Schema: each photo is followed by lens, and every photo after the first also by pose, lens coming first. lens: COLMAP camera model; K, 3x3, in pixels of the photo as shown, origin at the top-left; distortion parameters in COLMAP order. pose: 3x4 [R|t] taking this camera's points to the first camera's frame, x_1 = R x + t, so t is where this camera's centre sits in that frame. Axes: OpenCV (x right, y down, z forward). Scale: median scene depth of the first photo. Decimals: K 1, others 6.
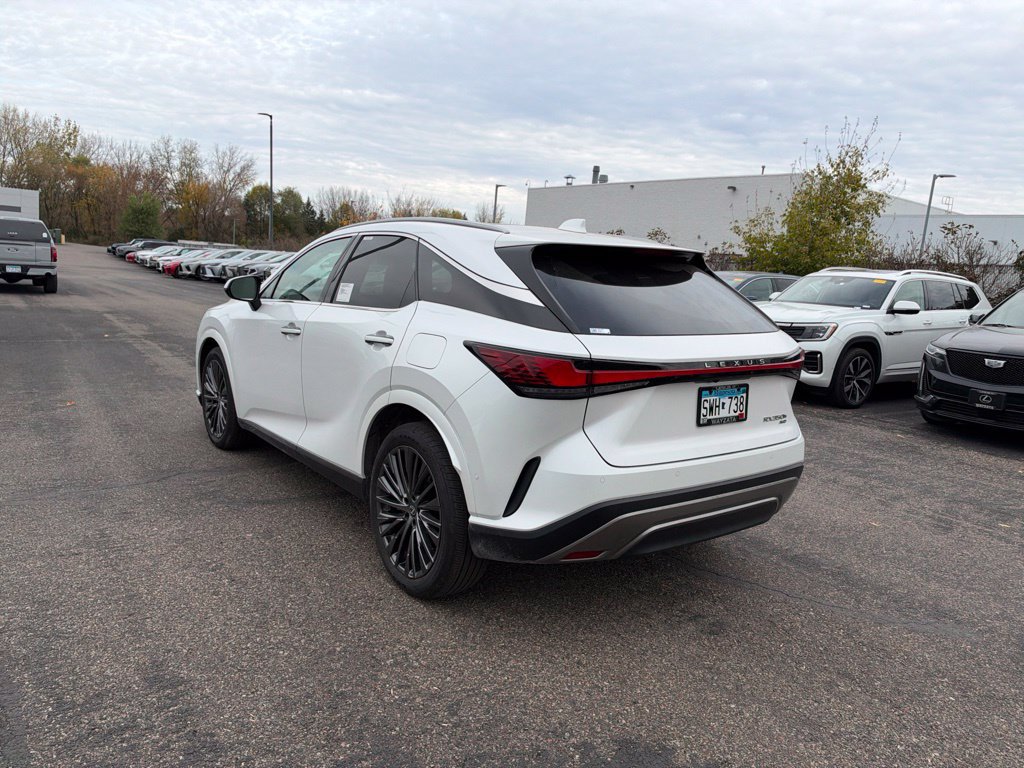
lens RADIAL K [[748.3, 0, 519.7], [0, 748.3, 381.7], [0, 0, 1]] dist [-0.008993, -0.000124]
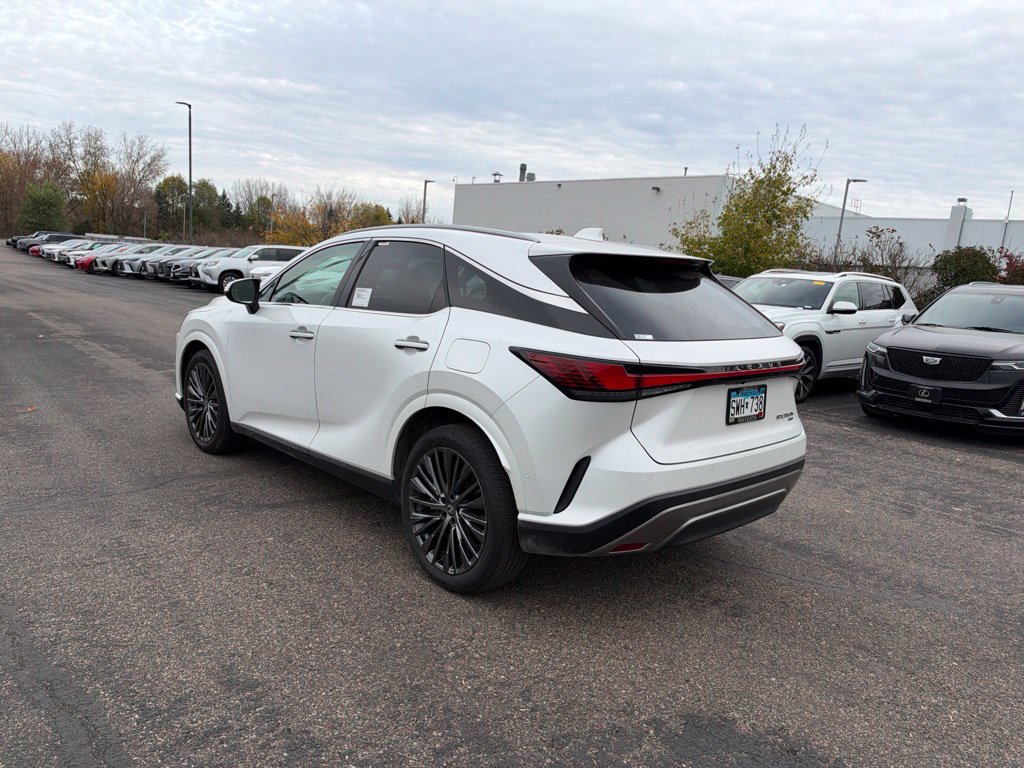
lens RADIAL K [[746.9, 0, 522.7], [0, 746.9, 386.7], [0, 0, 1]] dist [0.000104, -0.012494]
pose [[0.994451, -0.010091, 0.104714, -0.152559], [0.008948, 0.999895, 0.011382, -0.009389], [-0.104818, -0.010382, 0.994437, -0.038040]]
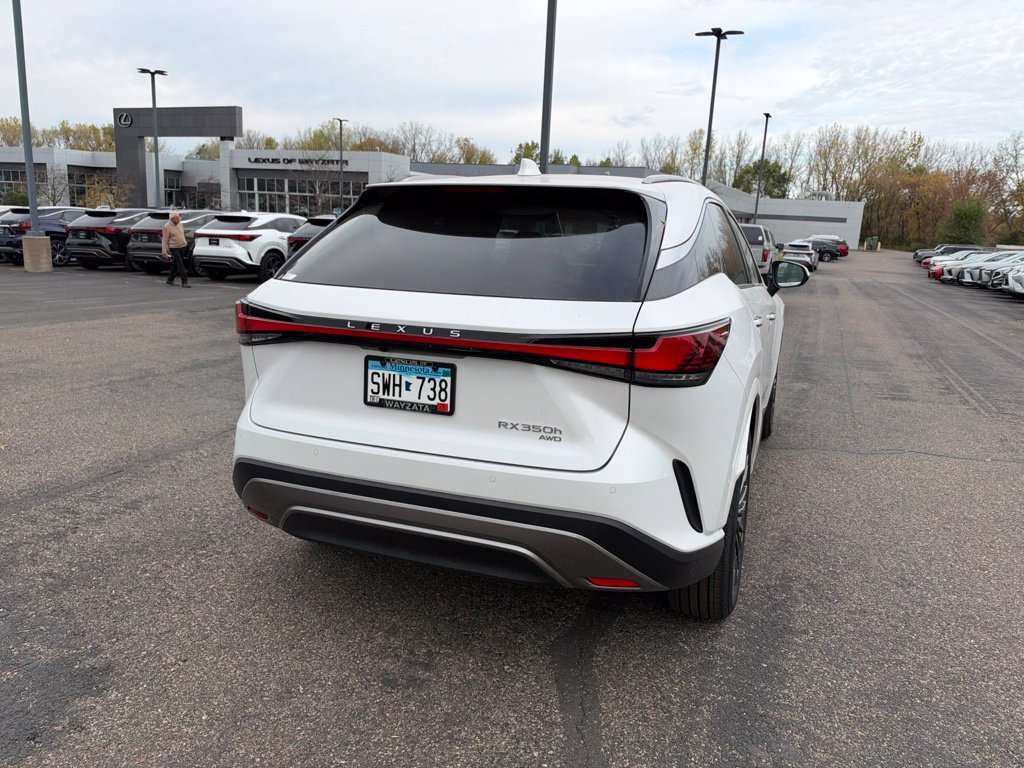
lens RADIAL K [[746.9, 0, 522.7], [0, 746.9, 386.7], [0, 0, 1]] dist [0.000104, -0.012494]
pose [[0.523165, 0.132325, -0.841896, 0.898341], [-0.136324, 0.988146, 0.070598, -0.033709], [0.841257, 0.077836, 0.535003, 0.649302]]
